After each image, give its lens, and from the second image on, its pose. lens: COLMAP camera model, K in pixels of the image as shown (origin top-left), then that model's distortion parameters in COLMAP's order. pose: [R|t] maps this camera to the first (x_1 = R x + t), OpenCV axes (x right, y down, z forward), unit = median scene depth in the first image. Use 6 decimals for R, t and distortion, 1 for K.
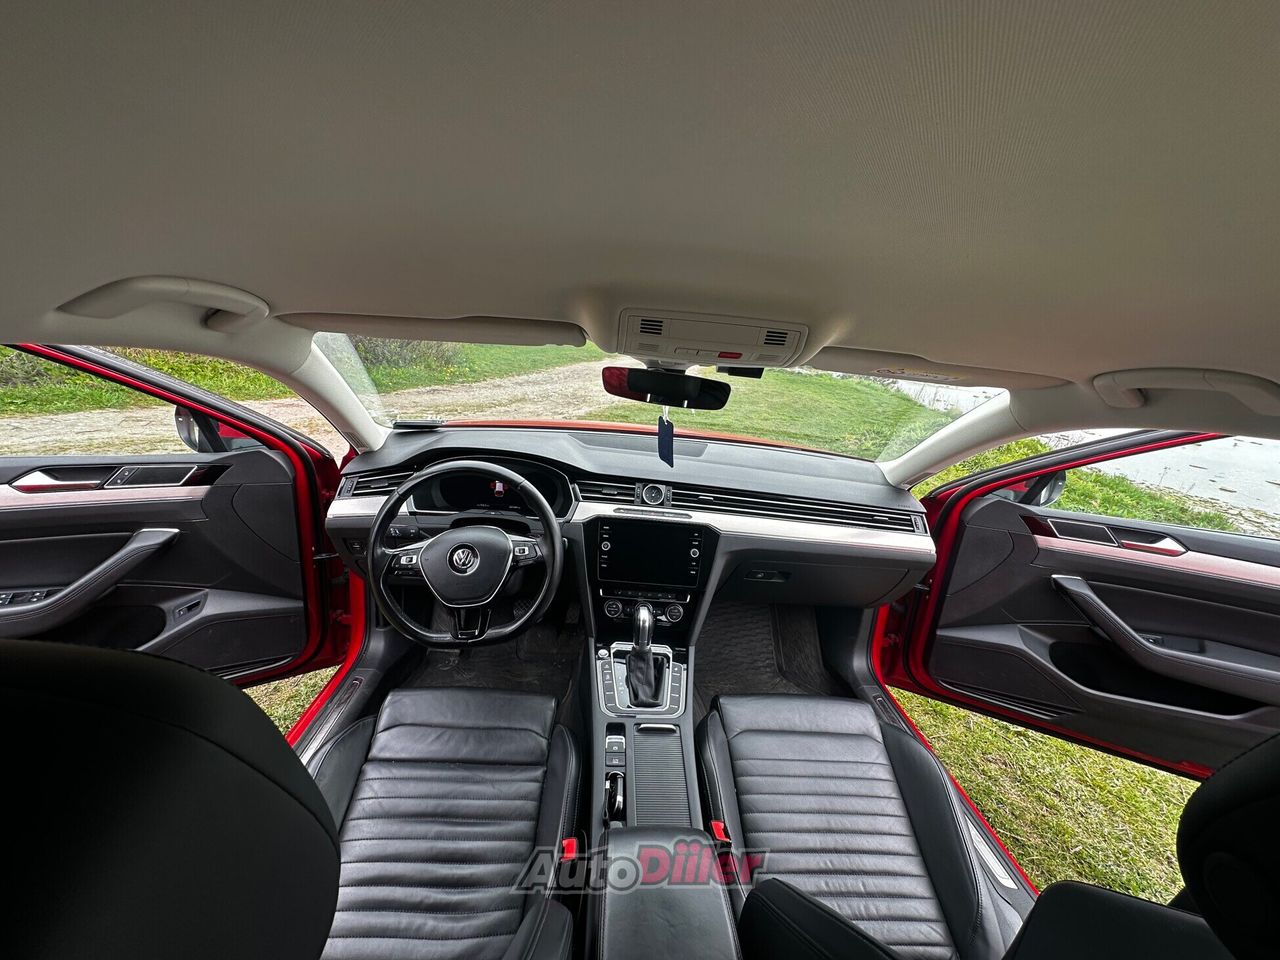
lens RADIAL K [[513.0, 0, 640.0], [0, 513.0, 480.0], [0, 0, 1]] dist [0.003130, 0.000337]
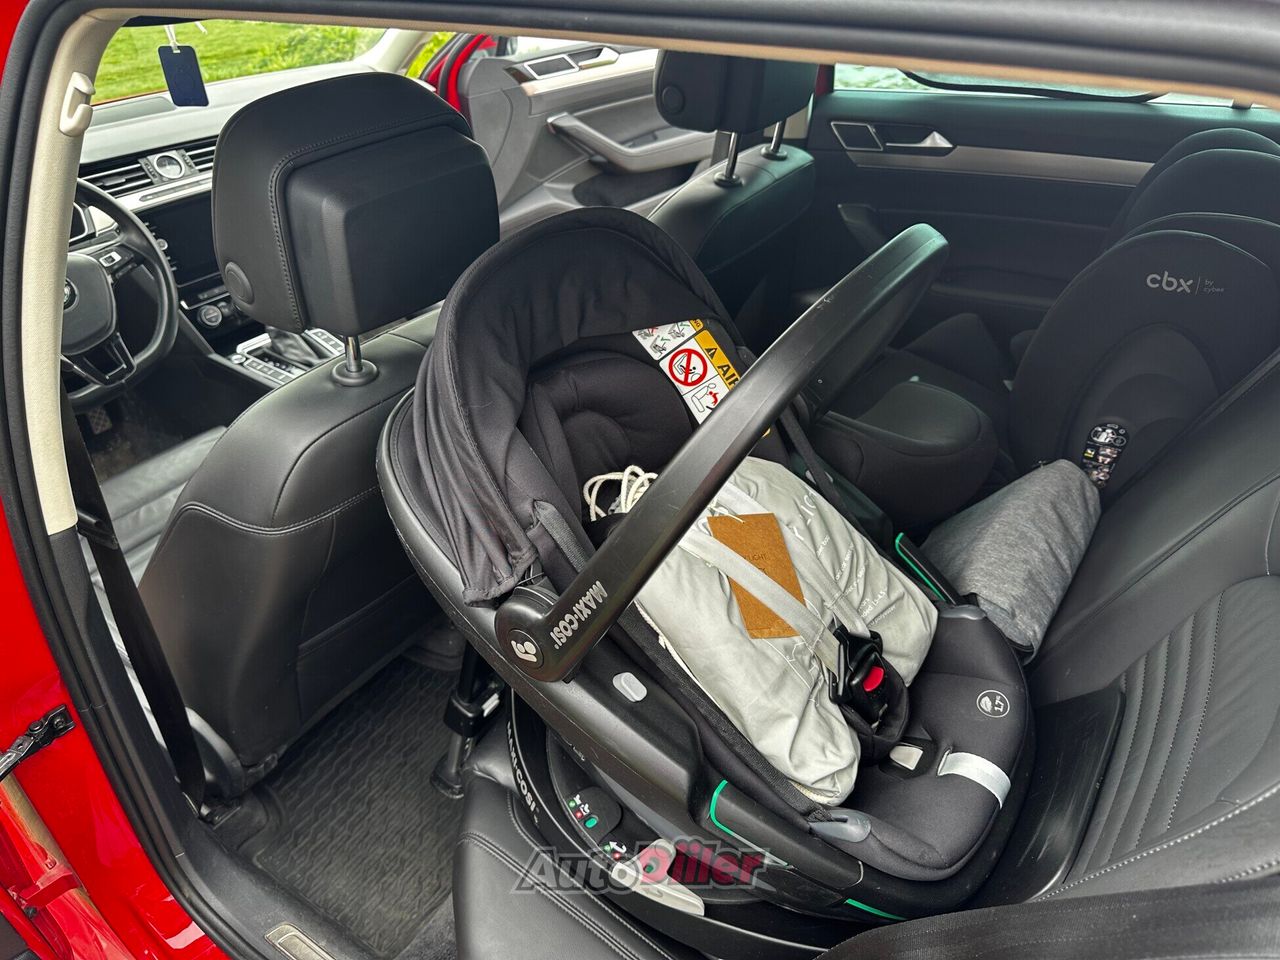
lens RADIAL K [[921.0, 0, 640.0], [0, 921.0, 480.0], [0, 0, 1]] dist [0.007110, -0.003152]
pose [[0.603984, -0.538799, 0.587281, -0.629088], [0.343896, 0.840926, 0.417827, 0.090132], [-0.718985, -0.050397, 0.693196, -0.509876]]
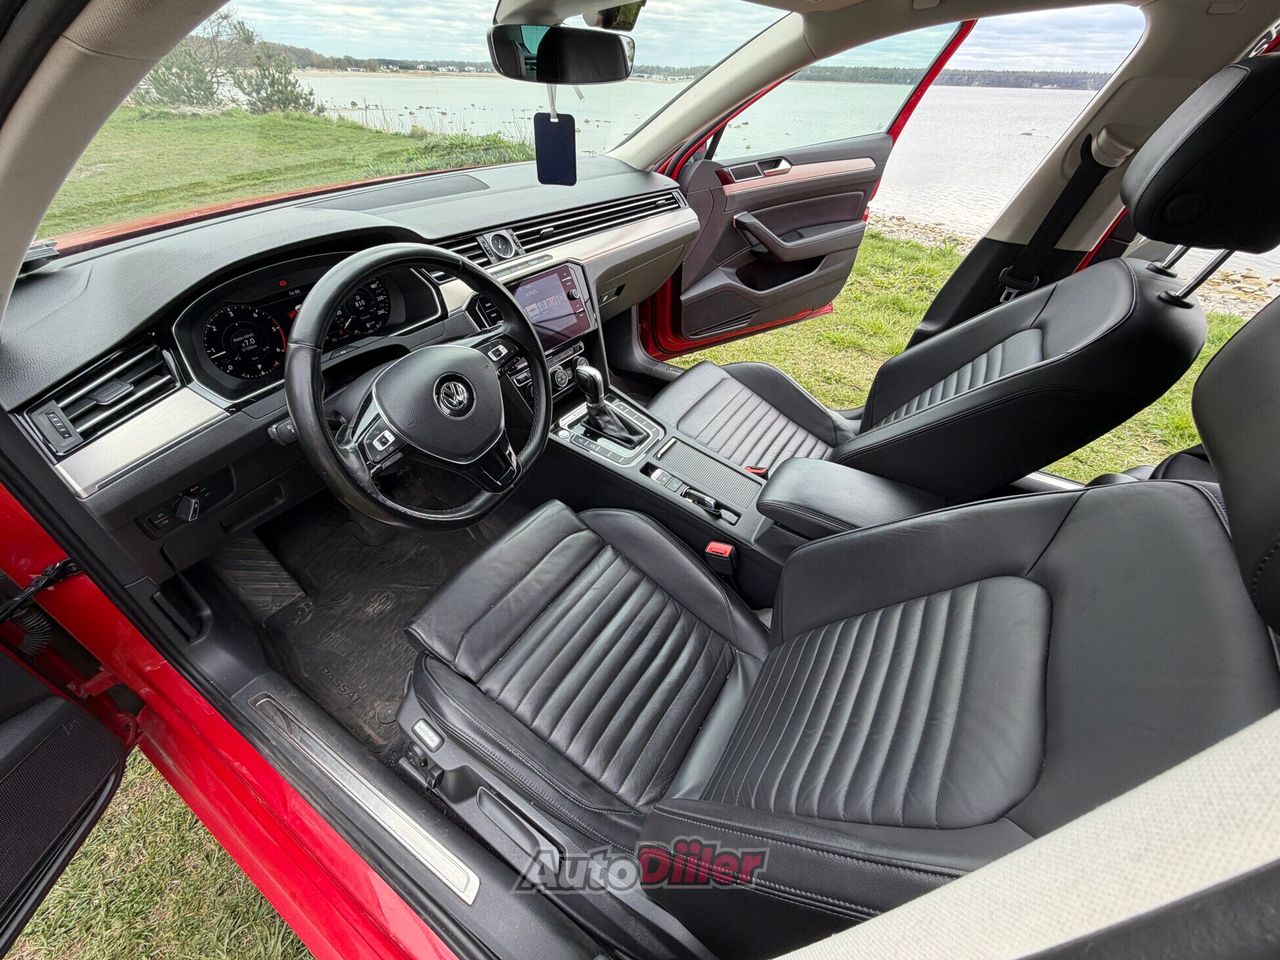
lens RADIAL K [[511.6, 0, 640.0], [0, 511.6, 480.0], [0, 0, 1]] dist [0.002334, 0.000132]
pose [[0.577587, -0.582287, 0.572132, -0.527658], [0.285582, 0.800703, 0.526609, -0.038173], [-0.764745, -0.140772, 0.628767, 0.286686]]
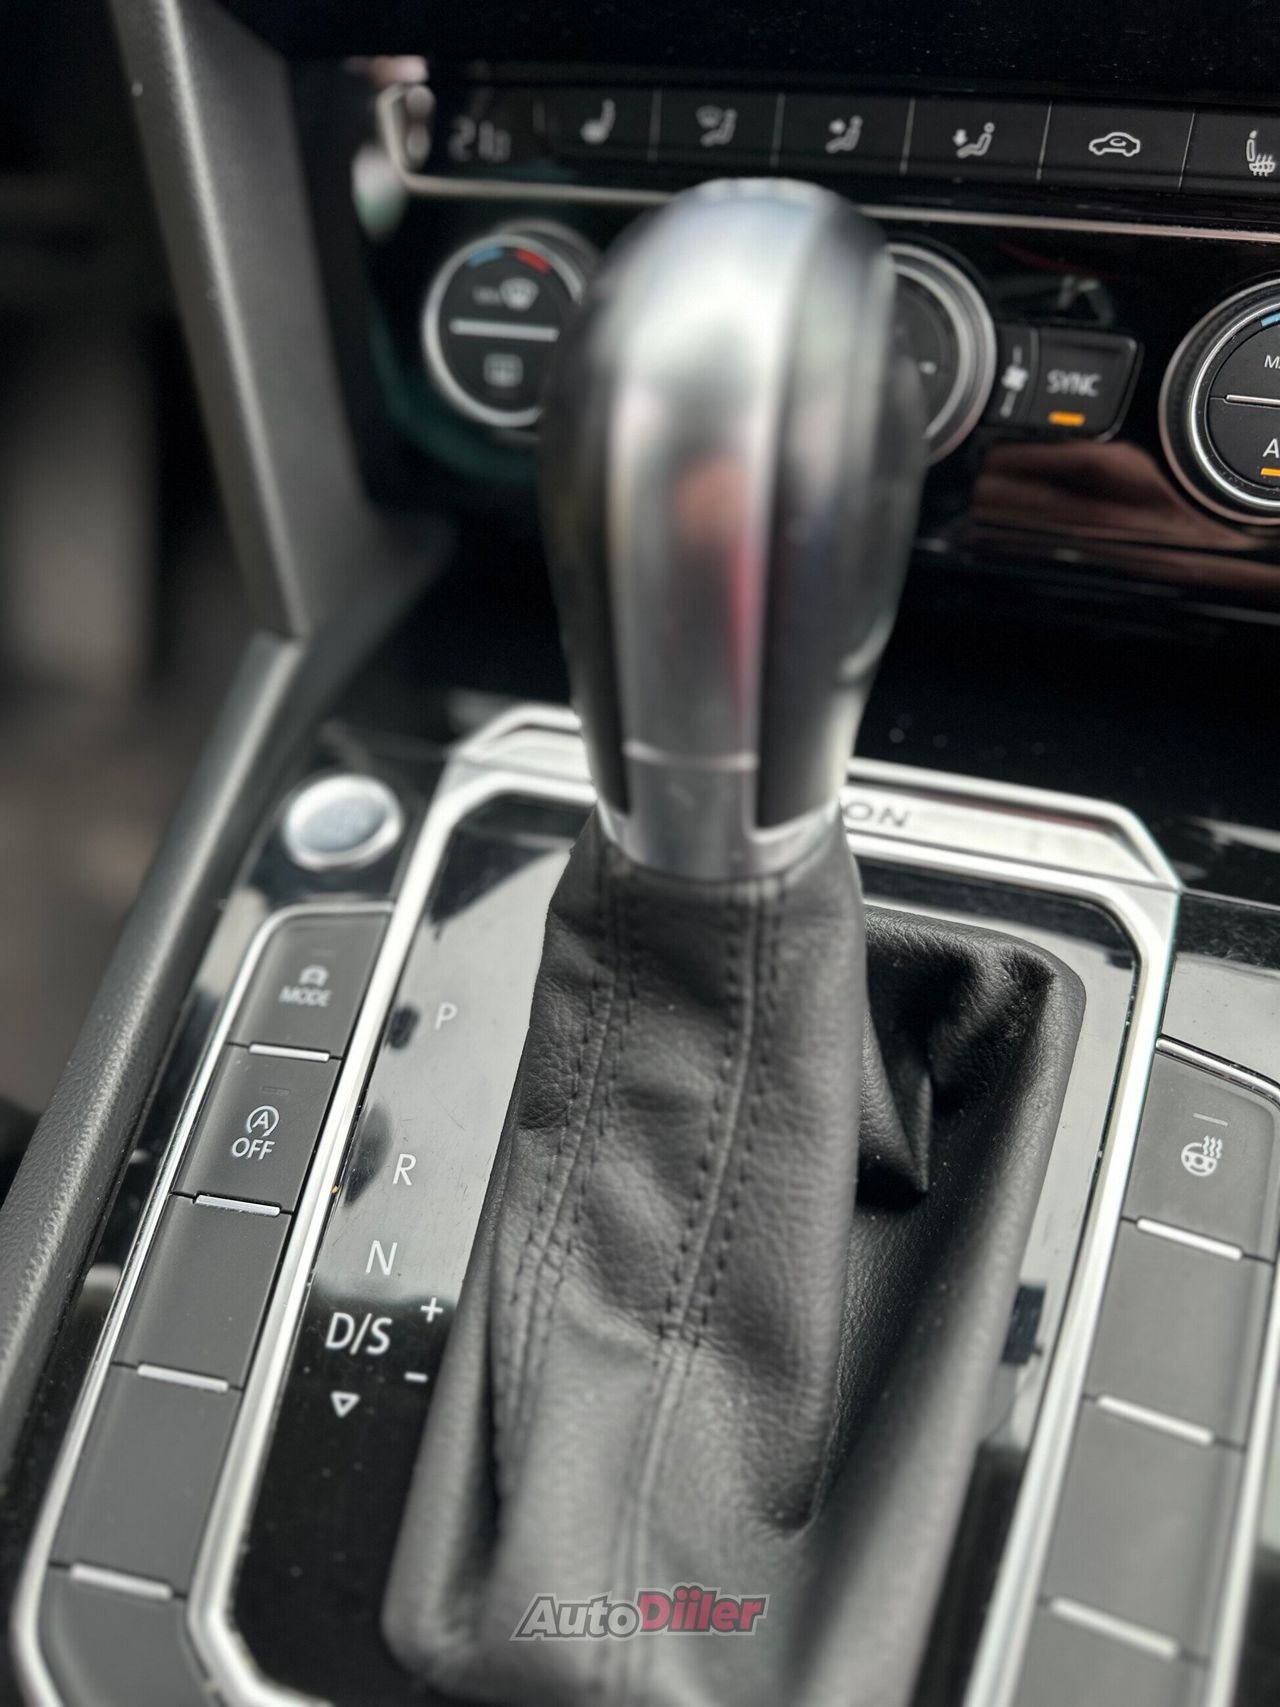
lens RADIAL K [[1228.2, 0, 640.0], [0, 1228.2, 853.5], [0, 0, 1]] dist [0.007110, -0.003152]
pose [[0.944907, 0.095251, -0.313174, 0.042961], [0.062140, 0.887134, 0.457309, 0.231926], [0.321386, -0.451576, 0.832340, 0.781431]]
